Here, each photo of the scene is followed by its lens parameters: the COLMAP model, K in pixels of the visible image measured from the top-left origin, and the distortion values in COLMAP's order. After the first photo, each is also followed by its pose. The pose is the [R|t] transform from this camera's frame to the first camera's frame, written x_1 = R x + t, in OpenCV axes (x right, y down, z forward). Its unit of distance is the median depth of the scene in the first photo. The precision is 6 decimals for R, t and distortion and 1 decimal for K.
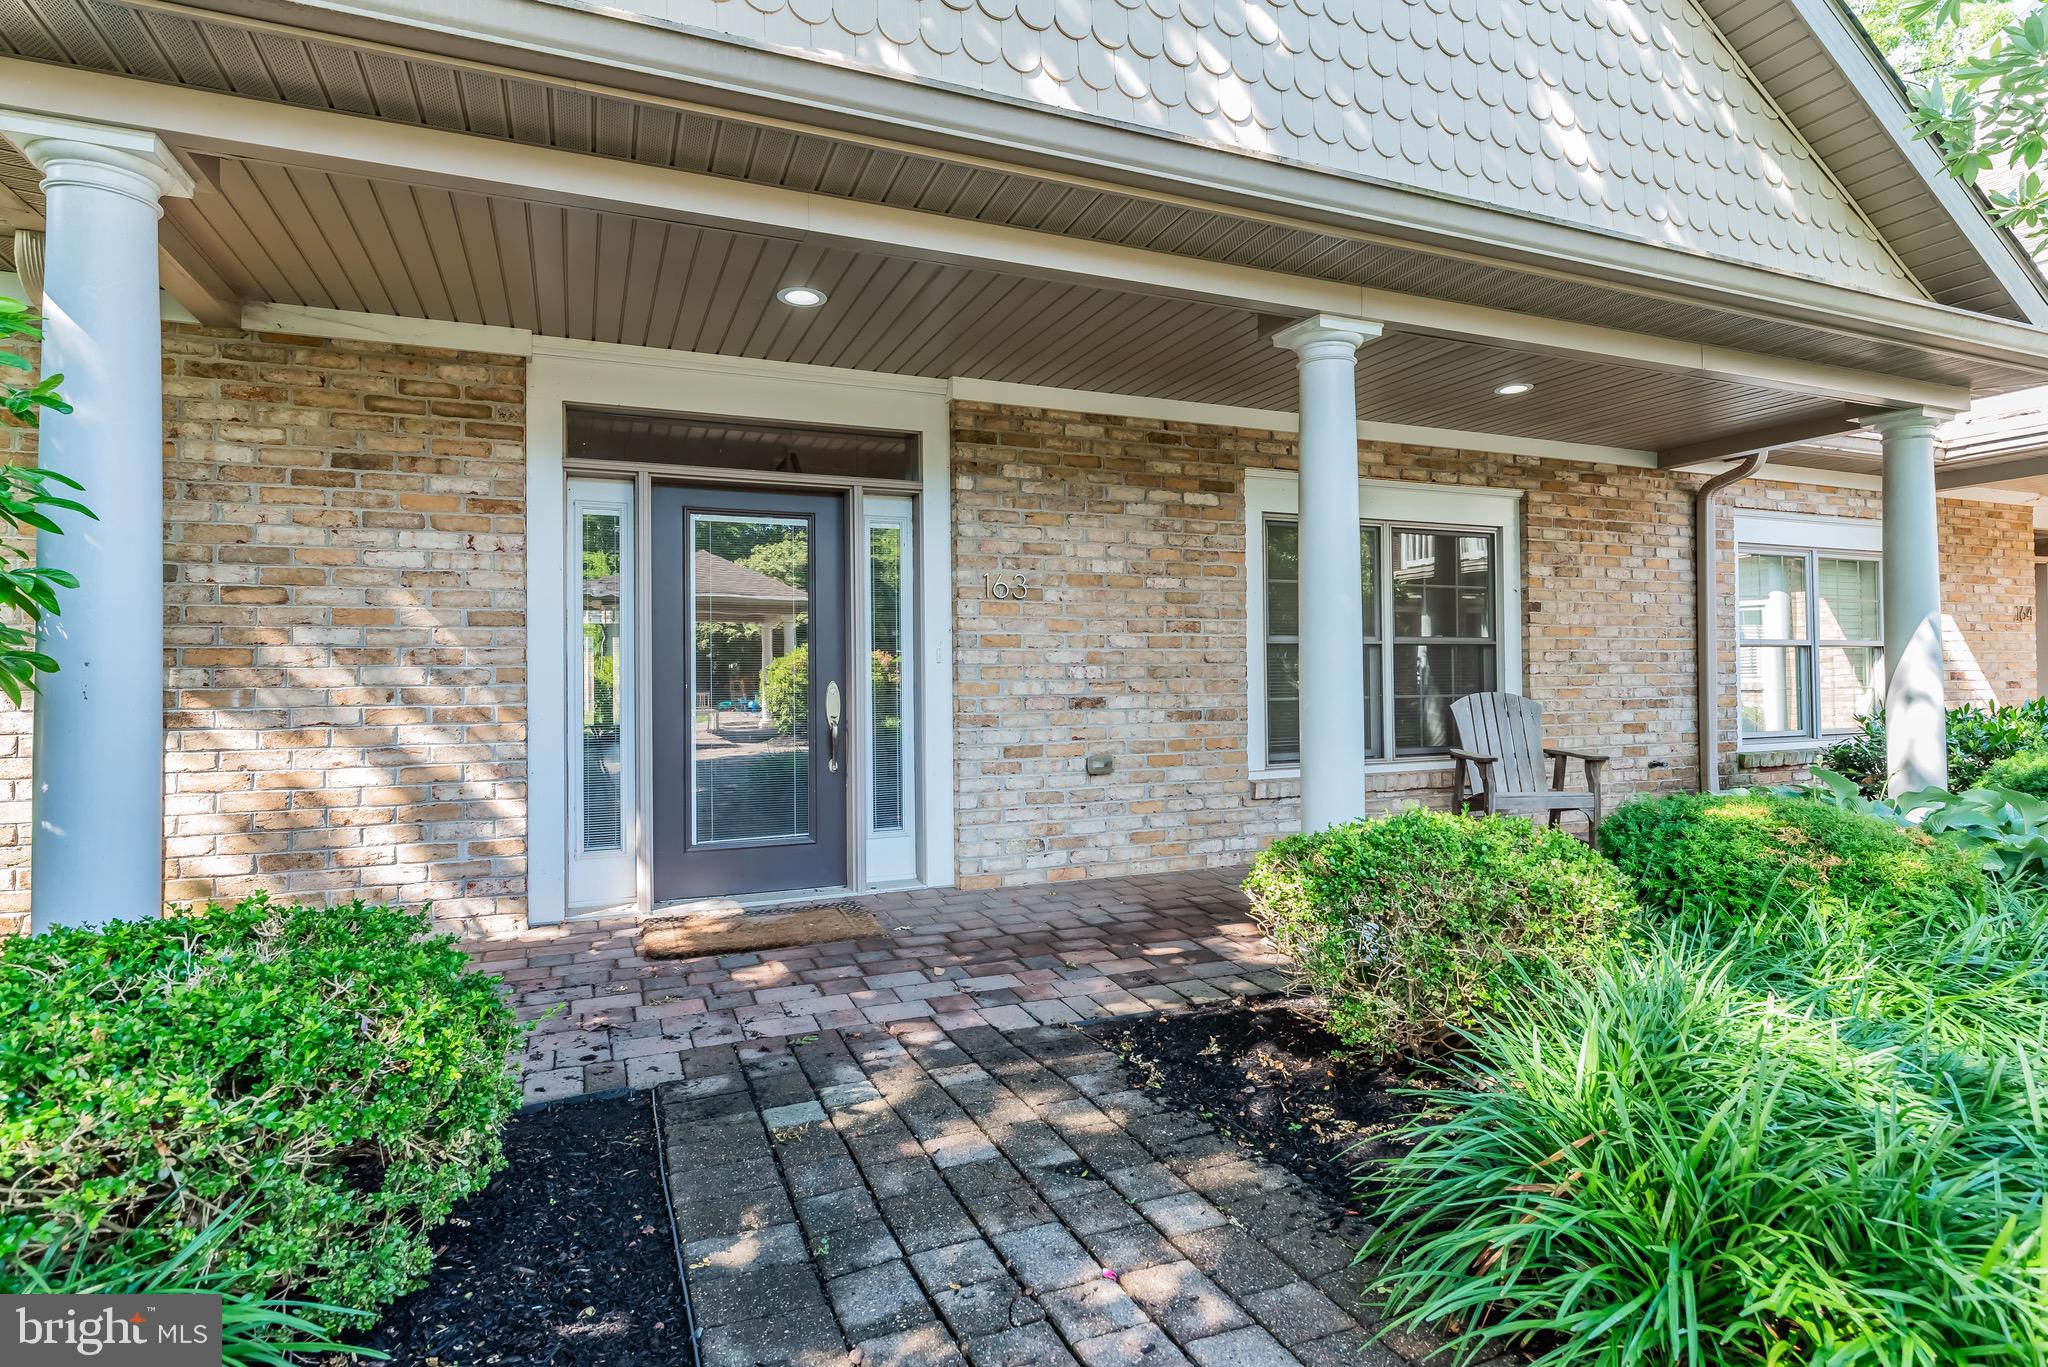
lens RADIAL K [[1006.4, 0, 1047.0], [0, 1006.4, 680.3], [0, 0, 1]] dist [0.000329, -0.000257]
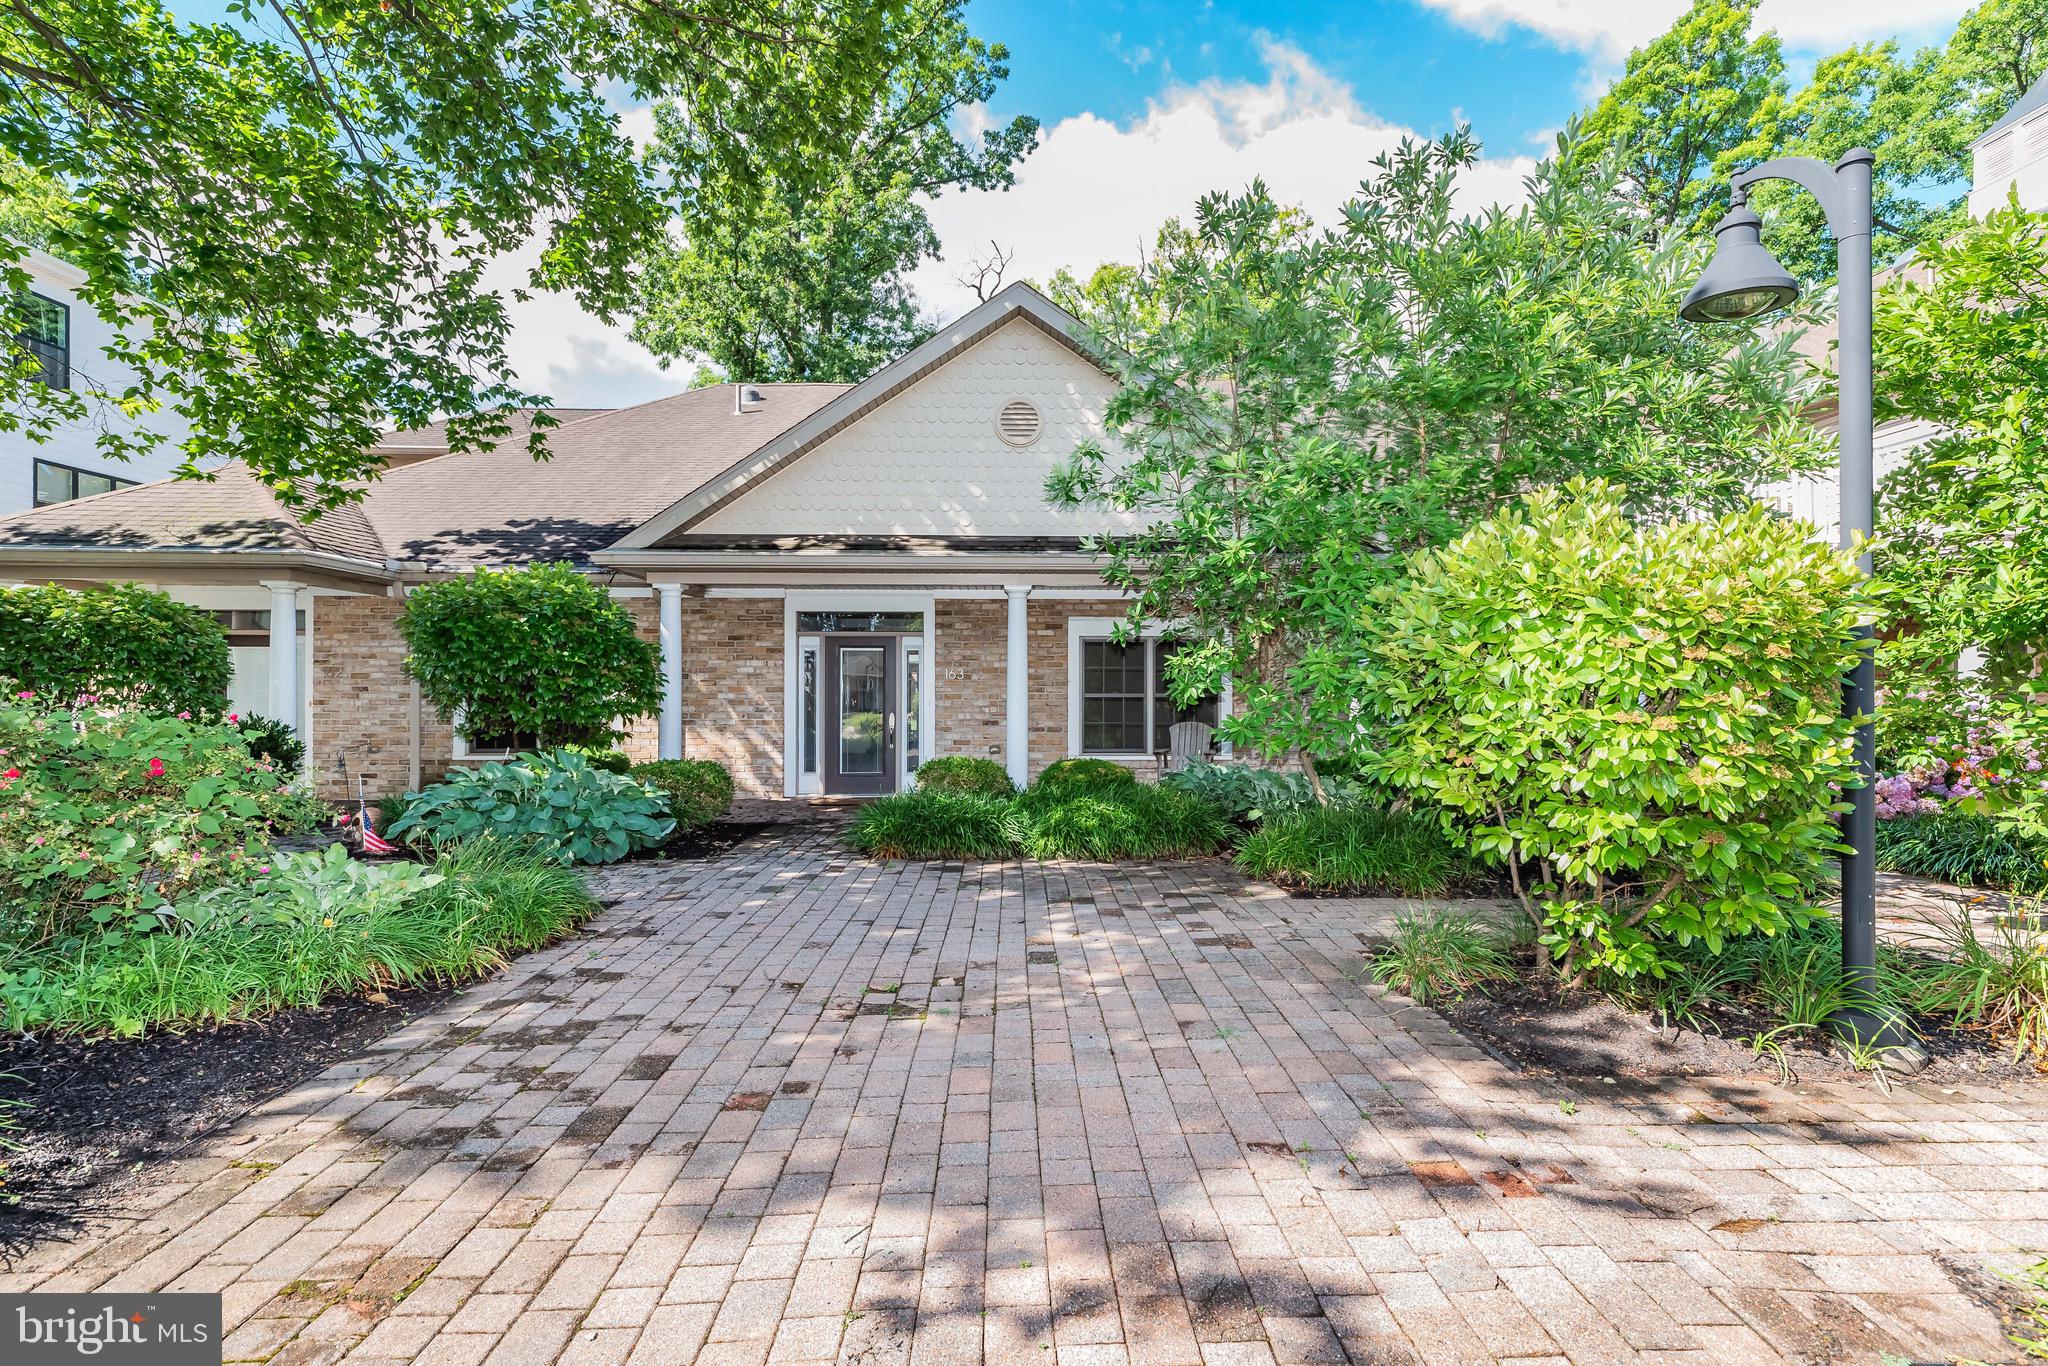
lens RADIAL K [[1006.4, 0, 1047.0], [0, 1006.4, 679.8], [0, 0, 1]] dist [0.000329, -0.000257]
pose [[0.919507, 0.001034, -0.393073, 1.134621], [-0.004308, 0.999963, -0.007447, -0.063892], [0.393051, 0.008541, 0.919477, -1.162056]]
